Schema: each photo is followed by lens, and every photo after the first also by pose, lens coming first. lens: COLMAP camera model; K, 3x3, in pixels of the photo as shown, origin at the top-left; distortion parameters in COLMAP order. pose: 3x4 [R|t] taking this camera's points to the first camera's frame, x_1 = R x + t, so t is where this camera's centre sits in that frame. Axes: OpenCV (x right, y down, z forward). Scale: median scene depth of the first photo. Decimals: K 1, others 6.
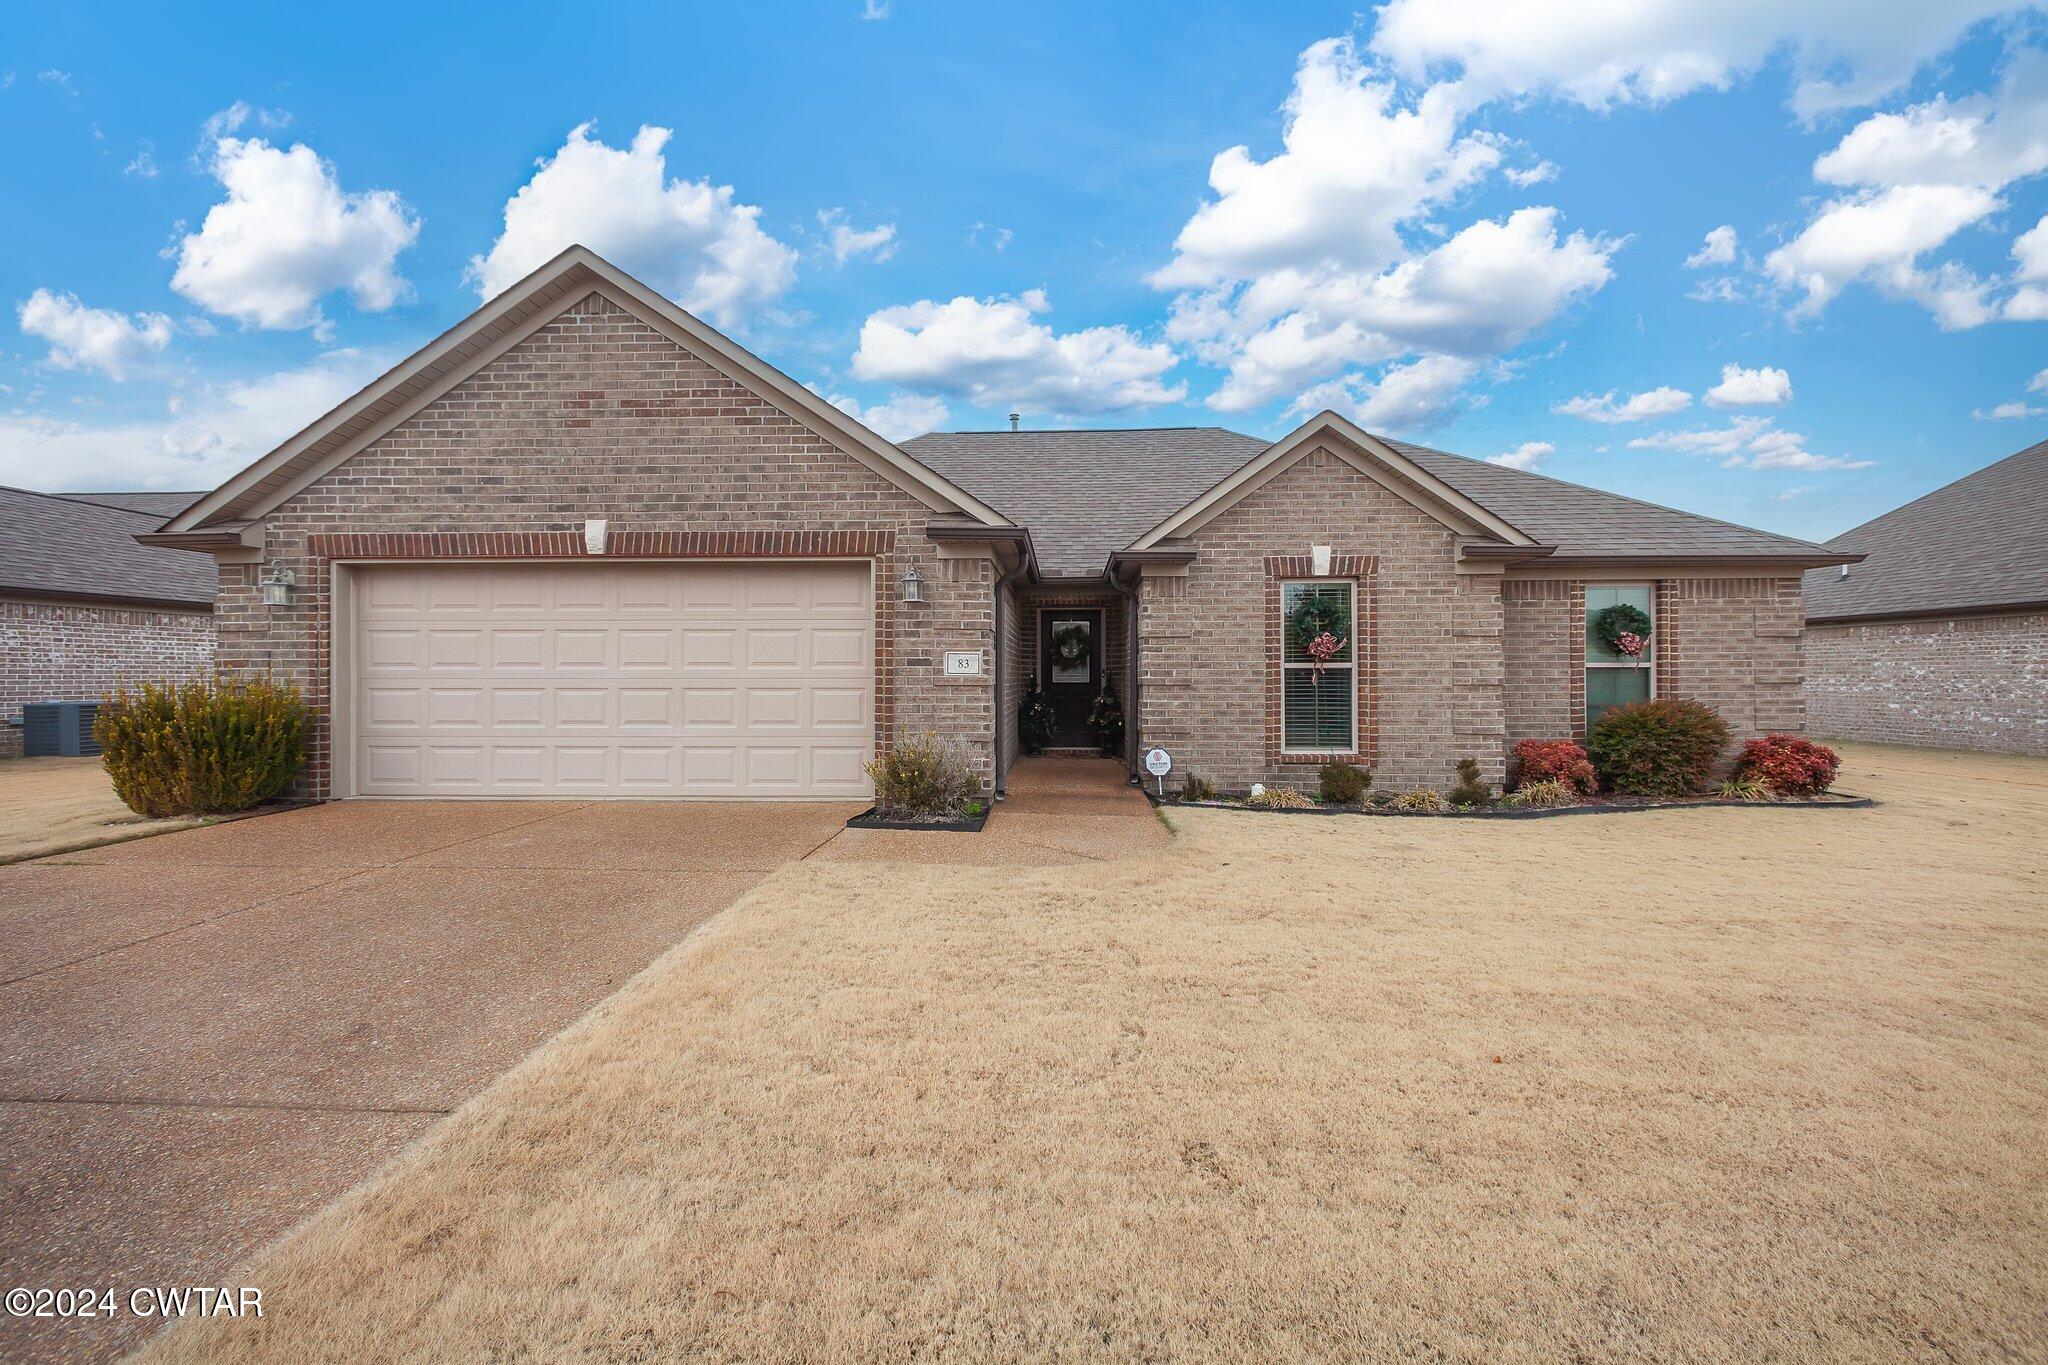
lens RADIAL K [[814.9, 0, 1023.8], [0, 814.9, 663.3], [0, 0, 1]] dist [0.009117, -0.000178]
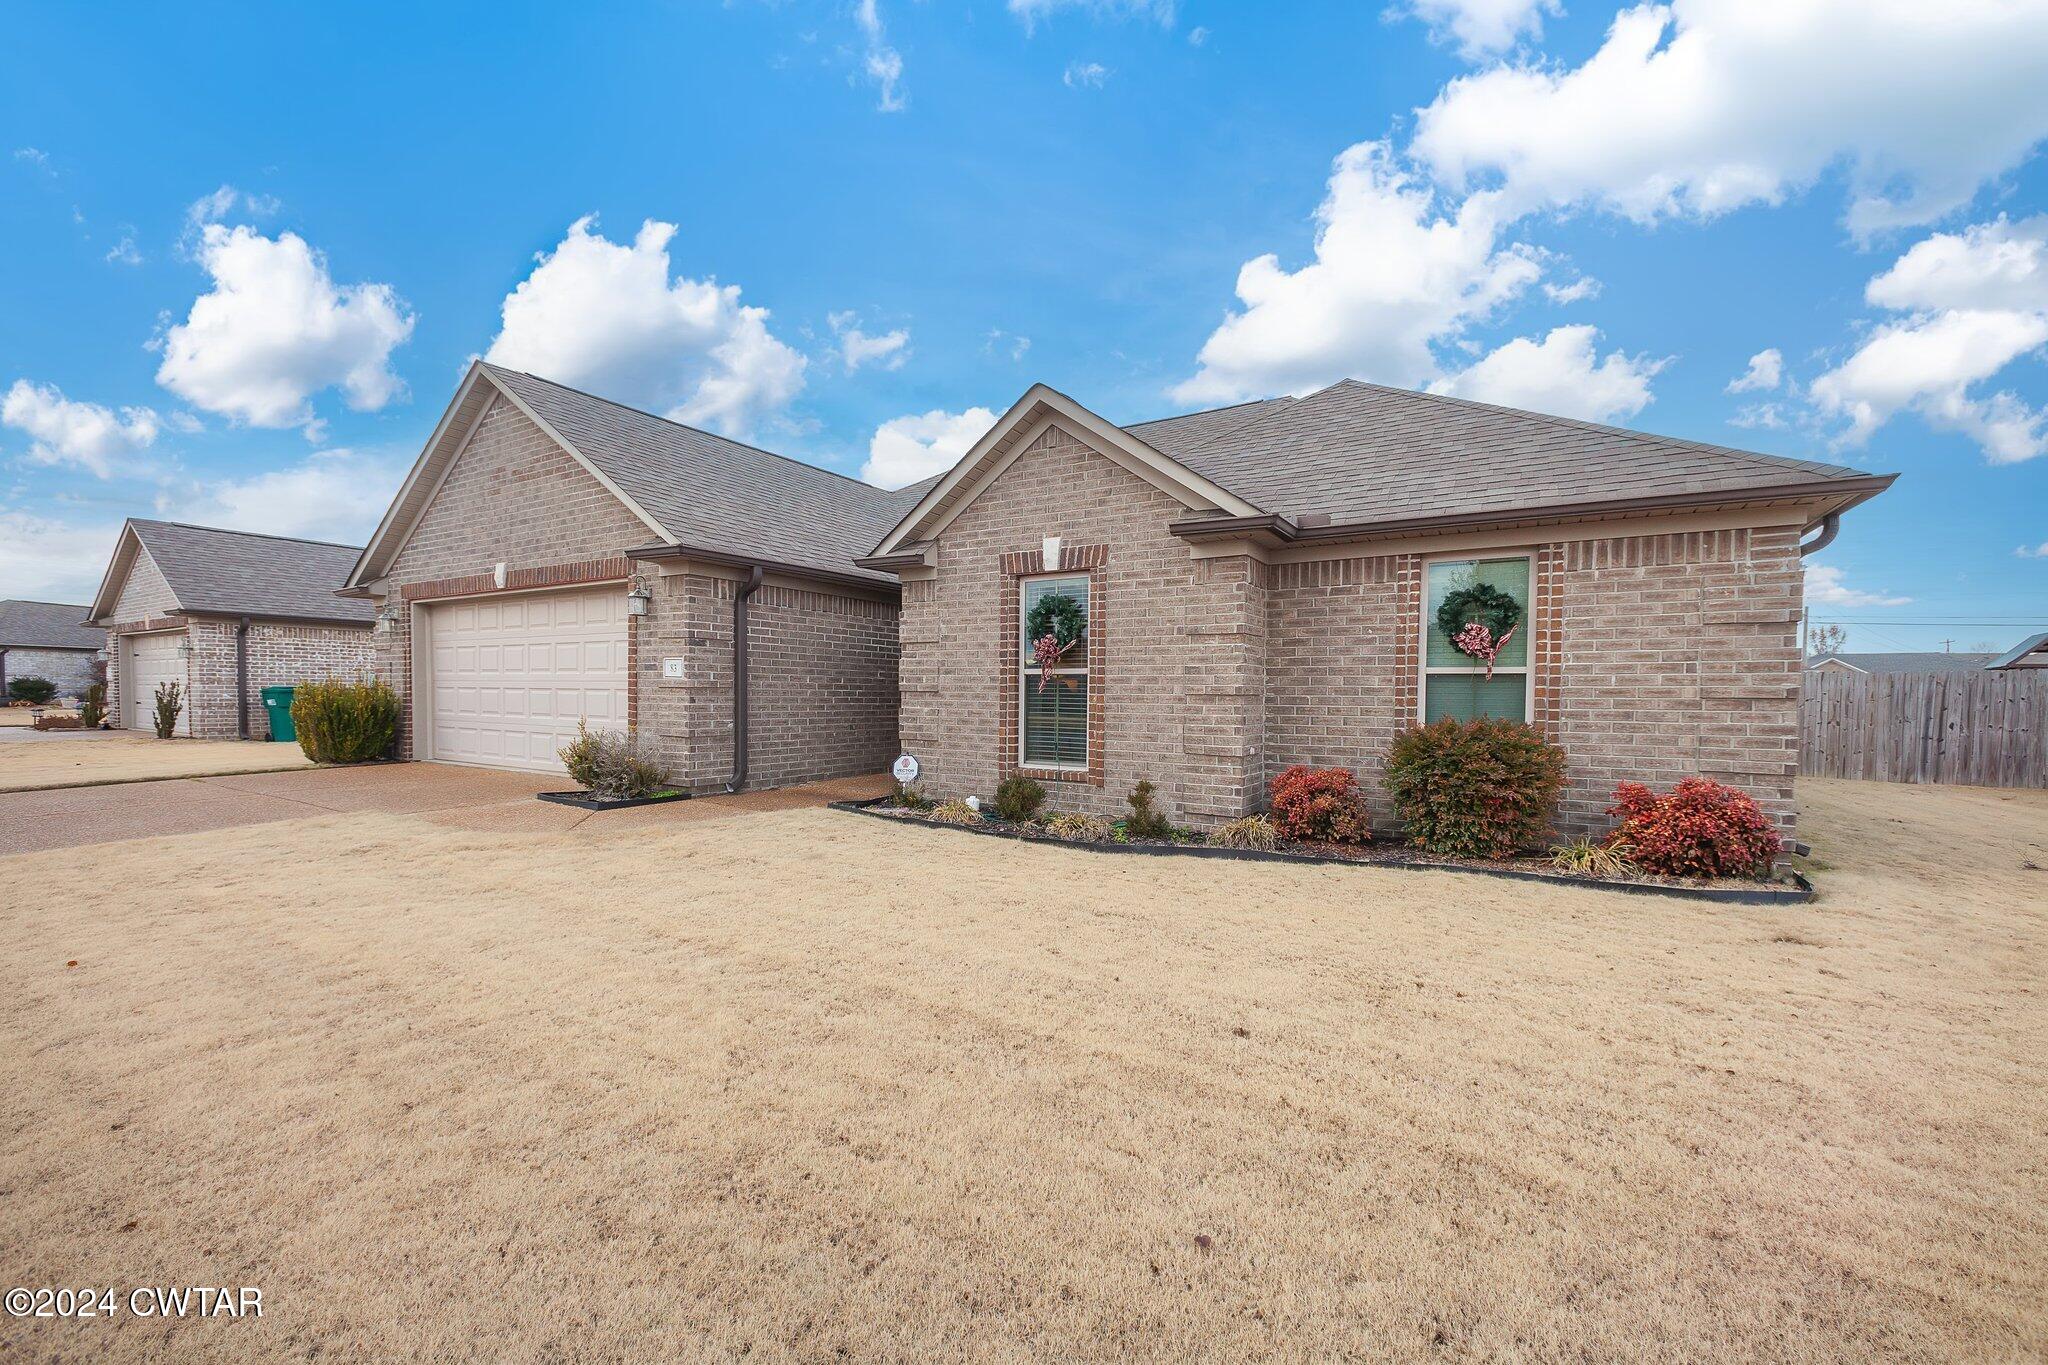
lens RADIAL K [[821.8, 0, 1046.8], [0, 821.8, 702.6], [0, 0, 1]] dist [0.017019, -0.000249]
pose [[0.874547, 0.016144, -0.484673, 0.795871], [-0.004688, 0.999681, 0.024838, 0.014741], [0.484919, -0.019449, 0.874343, 0.205108]]
